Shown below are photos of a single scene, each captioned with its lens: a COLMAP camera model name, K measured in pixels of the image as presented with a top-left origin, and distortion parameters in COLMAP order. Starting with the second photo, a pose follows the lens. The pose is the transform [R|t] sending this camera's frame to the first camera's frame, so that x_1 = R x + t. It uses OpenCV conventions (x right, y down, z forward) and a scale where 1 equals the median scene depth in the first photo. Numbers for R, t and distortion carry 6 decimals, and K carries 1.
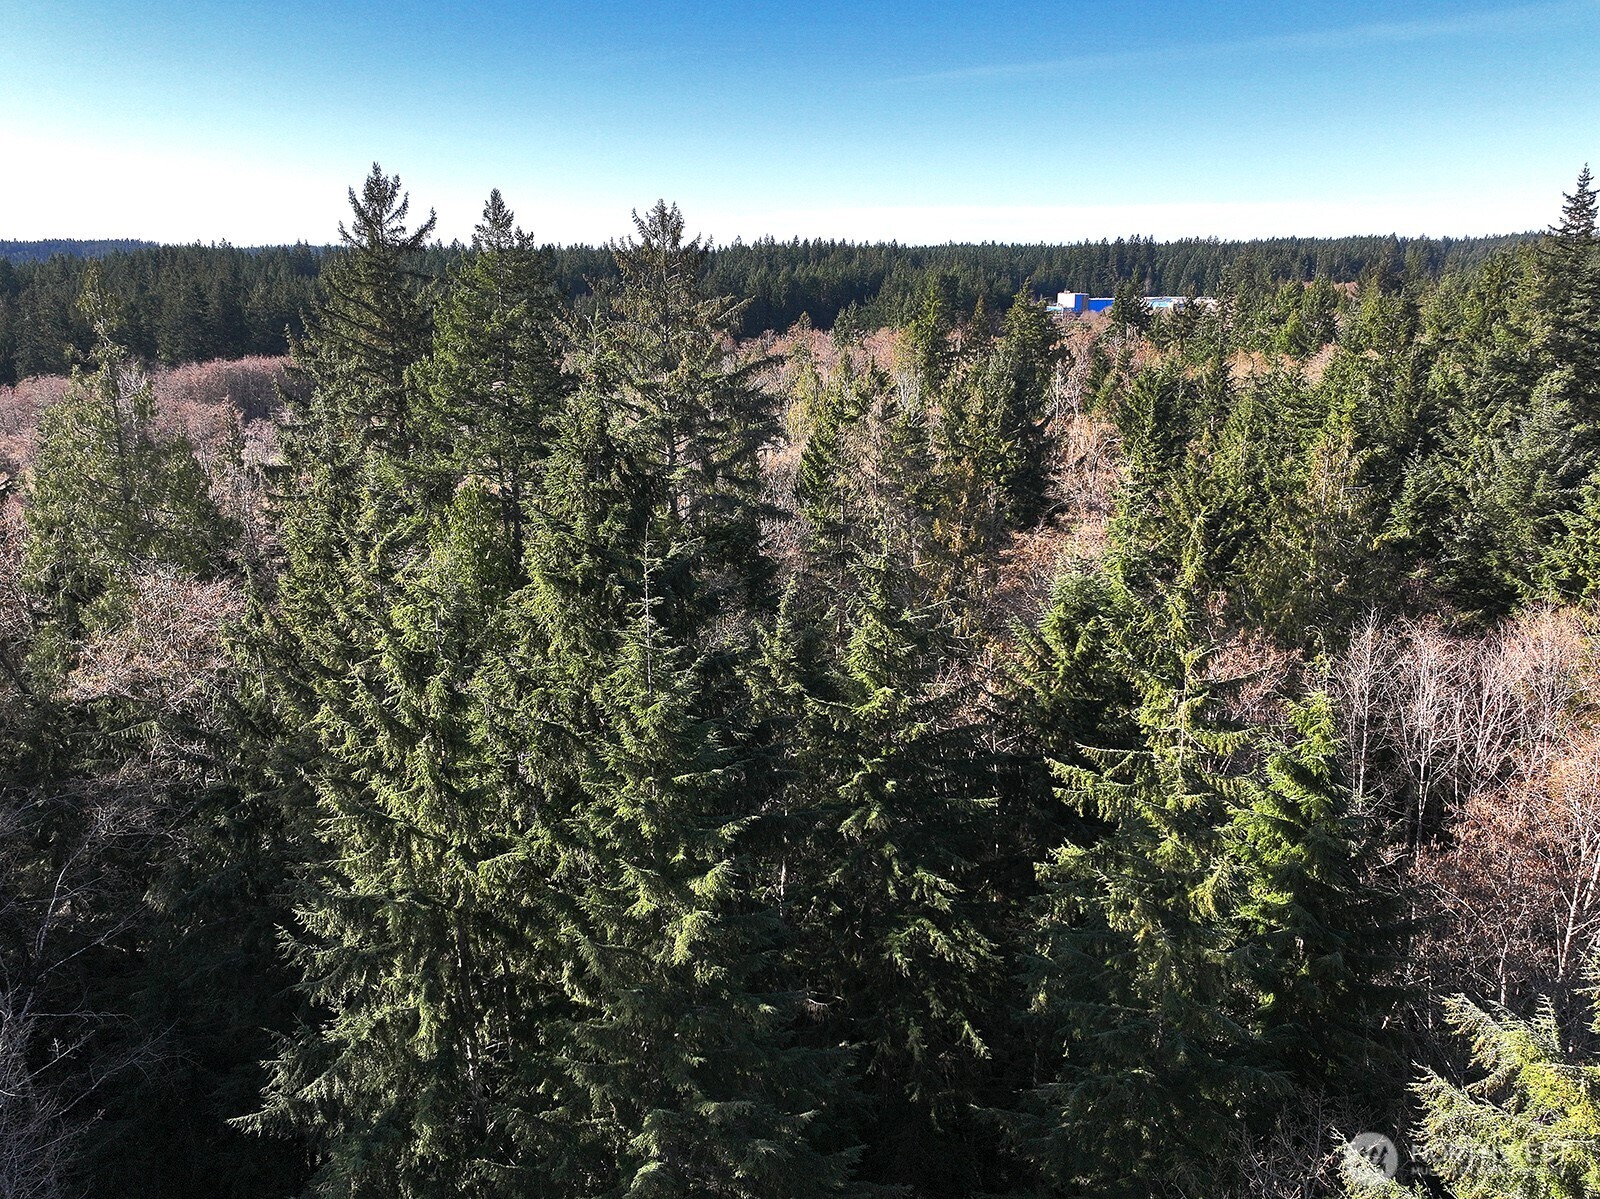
lens RADIAL K [[1287.2, 0, 802.7], [0, 1287.2, 604.7], [0, 0, 1]] dist [-0.000375, 0.003260]
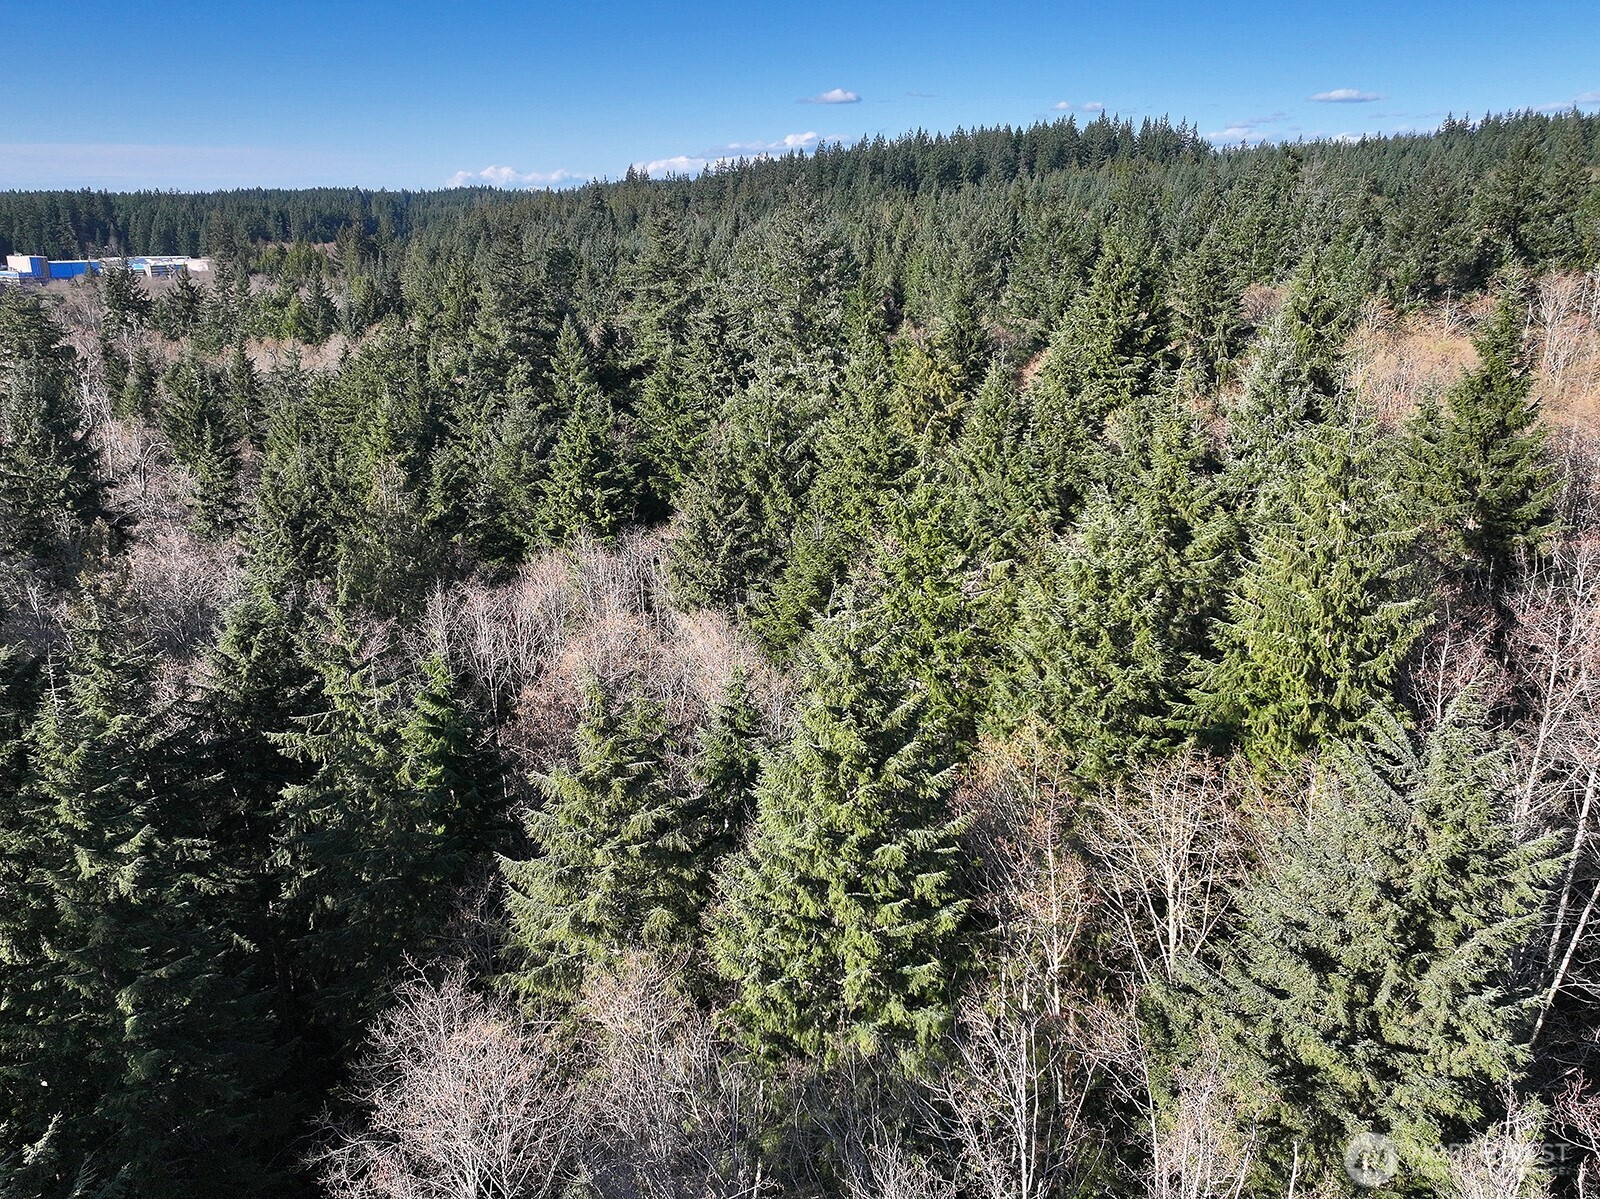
lens RADIAL K [[1287.2, 0, 801.5], [0, 1287.2, 602.2], [0, 0, 1]] dist [-0.000375, 0.003260]
pose [[0.742192, -0.194495, 0.641345, -0.135179], [0.170870, 0.980253, 0.099535, -0.034581], [-0.648039, 0.035713, 0.760769, -0.264173]]
